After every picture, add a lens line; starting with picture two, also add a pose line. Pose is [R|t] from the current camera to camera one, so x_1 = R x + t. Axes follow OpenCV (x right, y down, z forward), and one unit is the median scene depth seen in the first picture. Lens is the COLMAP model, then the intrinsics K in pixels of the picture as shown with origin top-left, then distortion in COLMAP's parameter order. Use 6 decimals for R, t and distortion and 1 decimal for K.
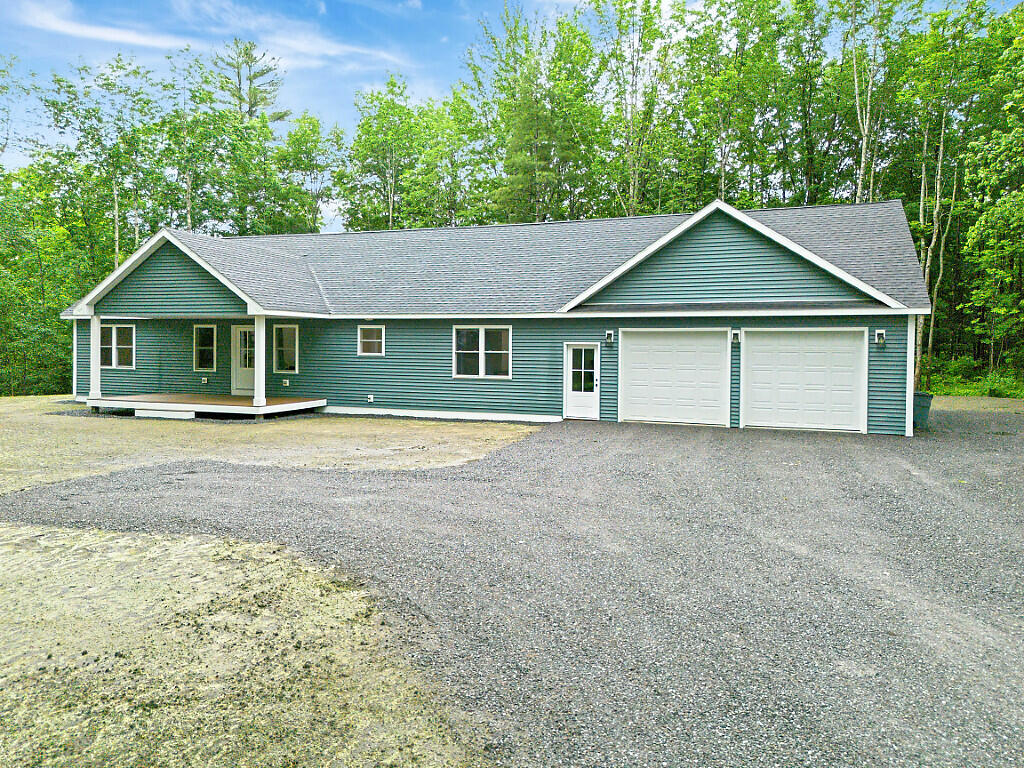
lens RADIAL K [[724.8, 0, 514.0], [0, 724.8, 364.0], [0, 0, 1]] dist [0.062724, -0.040330]
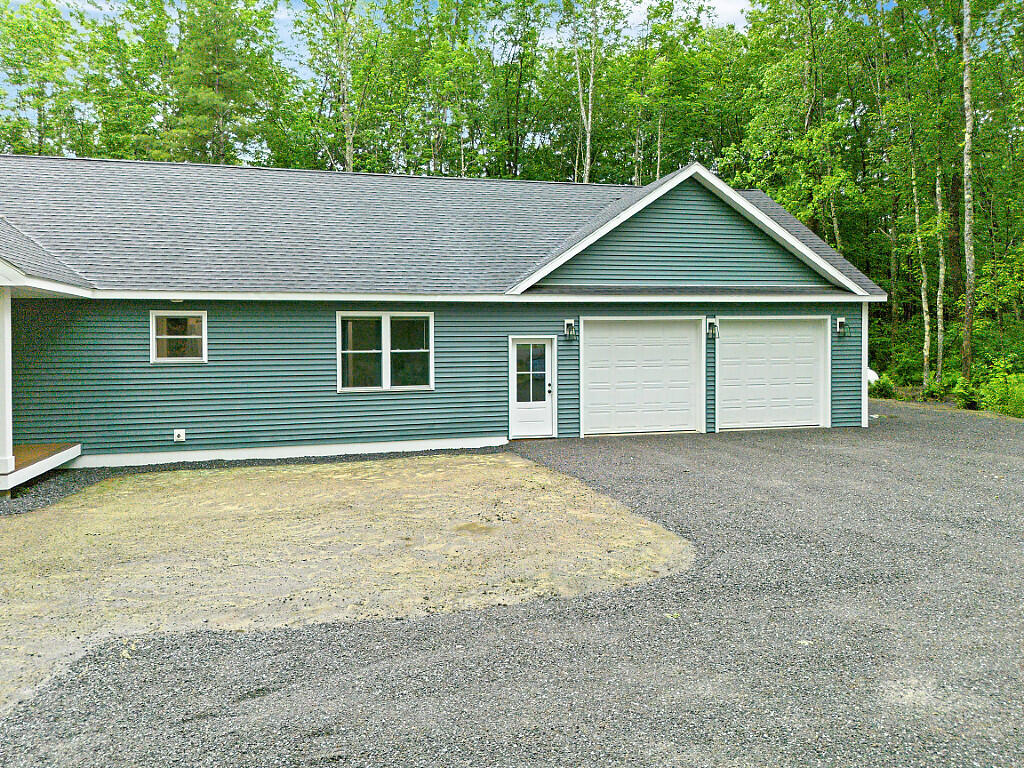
lens RADIAL K [[724.8, 0, 492.9], [0, 724.8, 365.0], [0, 0, 1]] dist [0.062724, -0.040330]
pose [[0.825506, -0.034794, 0.563320, -0.366603], [0.029906, 0.999392, 0.017904, -0.014145], [-0.563600, 0.002067, 0.826045, 0.413465]]
